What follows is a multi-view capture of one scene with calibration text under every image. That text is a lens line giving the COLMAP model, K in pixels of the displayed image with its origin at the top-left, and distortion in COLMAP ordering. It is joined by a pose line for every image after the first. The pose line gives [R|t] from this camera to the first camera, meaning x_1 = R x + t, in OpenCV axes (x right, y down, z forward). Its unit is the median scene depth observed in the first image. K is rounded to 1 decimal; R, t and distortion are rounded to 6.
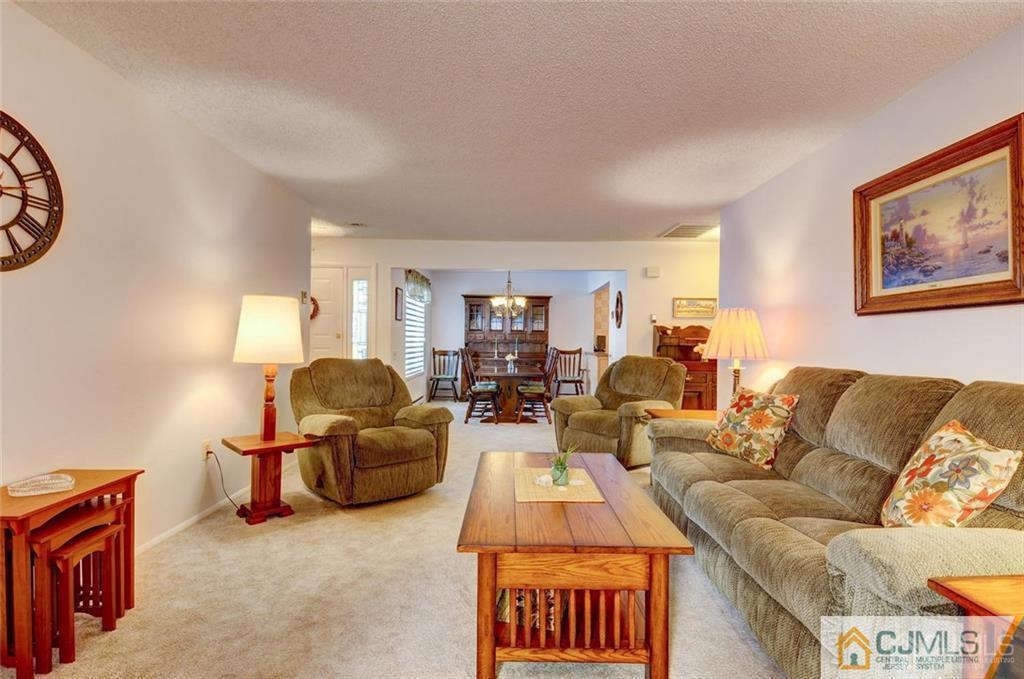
lens RADIAL K [[803.8, 0, 516.3], [0, 803.8, 325.6], [0, 0, 1]] dist [0.000367, -0.001431]
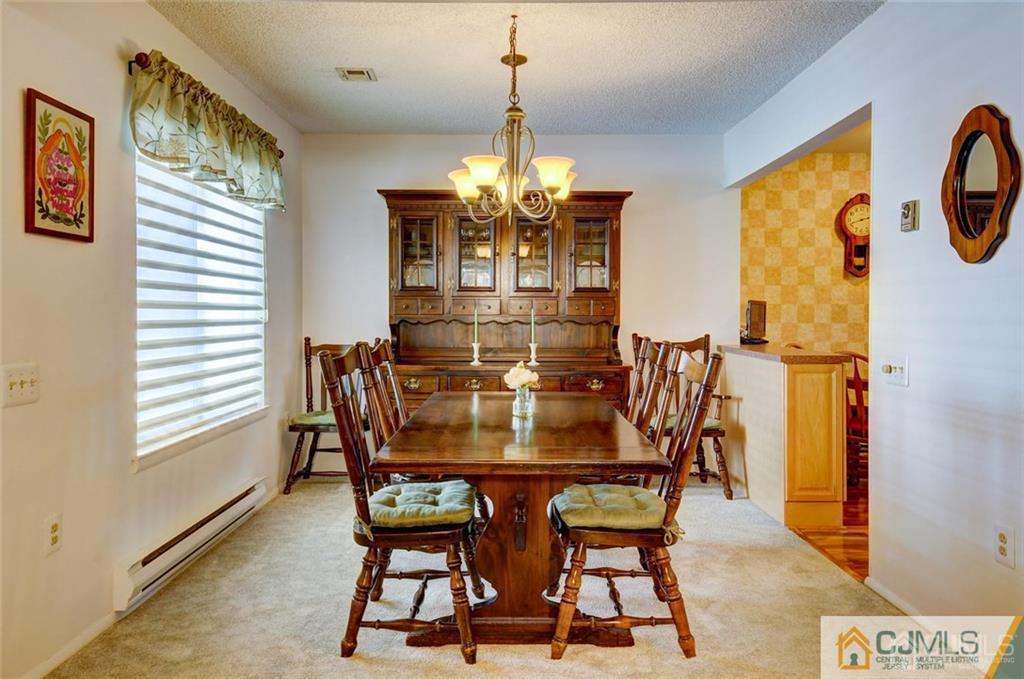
lens RADIAL K [[803.8, 0, 516.3], [0, 803.8, 325.6], [0, 0, 1]] dist [0.000367, -0.001431]
pose [[0.999936, -0.008525, 0.007447, -0.010241], [0.008277, 0.999430, 0.032728, 0.011356], [-0.007722, -0.032665, 0.999437, 0.673931]]
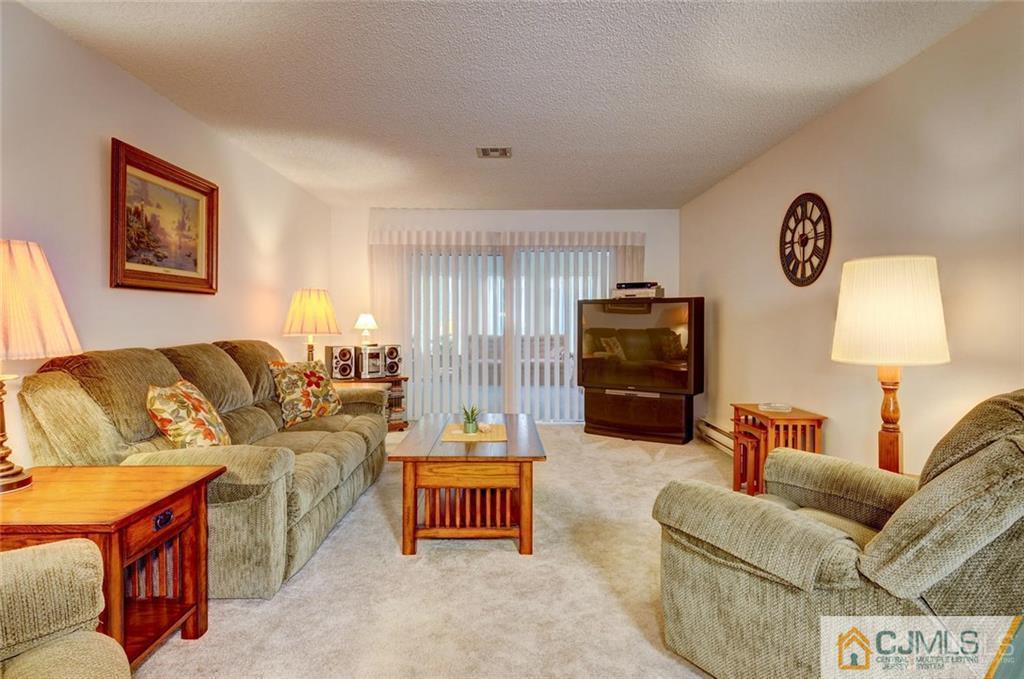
lens RADIAL K [[803.8, 0, 516.3], [0, 803.8, 325.6], [0, 0, 1]] dist [0.000367, -0.001431]
pose [[-0.999838, -0.014819, -0.010168, -0.002174], [-0.014684, 0.999805, -0.013199, 0.038381], [0.010361, -0.013047, -0.999861, 2.046209]]
